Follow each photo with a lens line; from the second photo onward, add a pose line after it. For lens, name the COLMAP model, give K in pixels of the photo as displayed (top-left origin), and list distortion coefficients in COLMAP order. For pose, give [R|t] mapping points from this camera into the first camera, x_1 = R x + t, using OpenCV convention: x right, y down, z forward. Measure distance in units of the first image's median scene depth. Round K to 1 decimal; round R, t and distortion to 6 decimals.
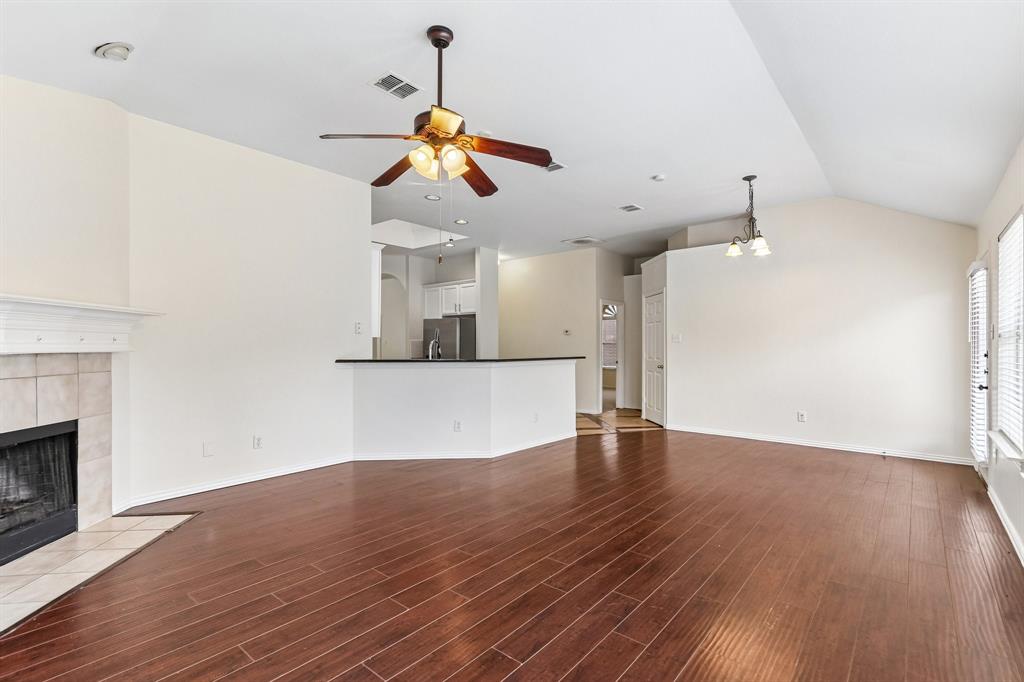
lens RADIAL K [[473.2, 0, 513.9], [0, 473.2, 343.6], [0, 0, 1]] dist [0.000686, -0.000169]
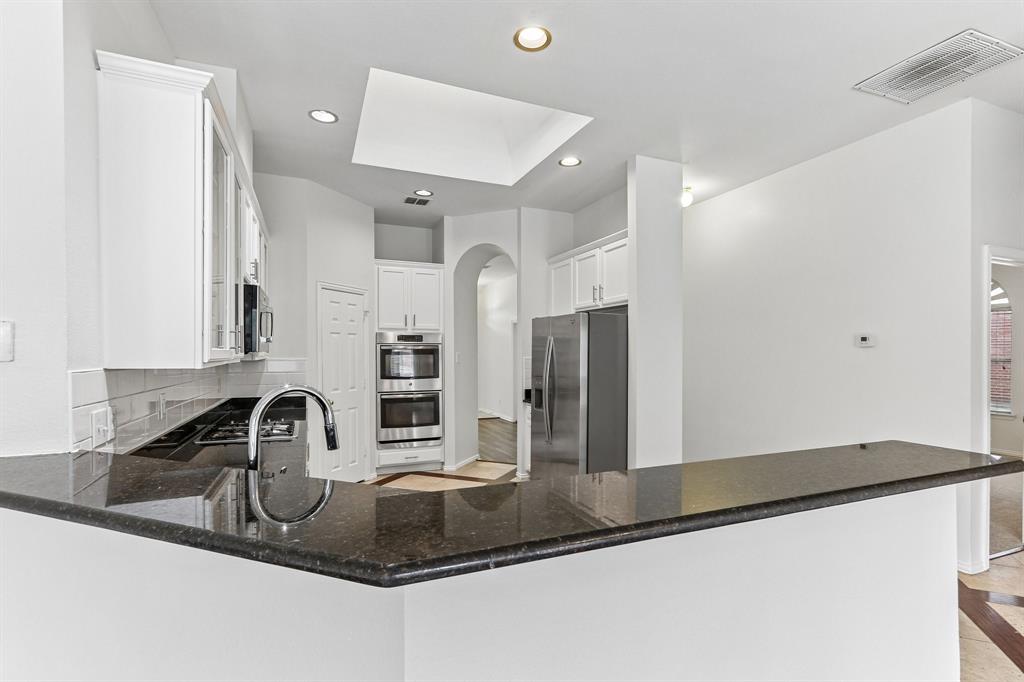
lens RADIAL K [[473.2, 0, 509.7], [0, 473.2, 345.8], [0, 0, 1]] dist [0.000686, -0.000169]
pose [[0.891722, 0.000398, -0.452583, 0.025493], [0.001012, 0.999995, 0.002875, -0.022459], [0.452582, -0.003022, 0.891718, 0.517326]]
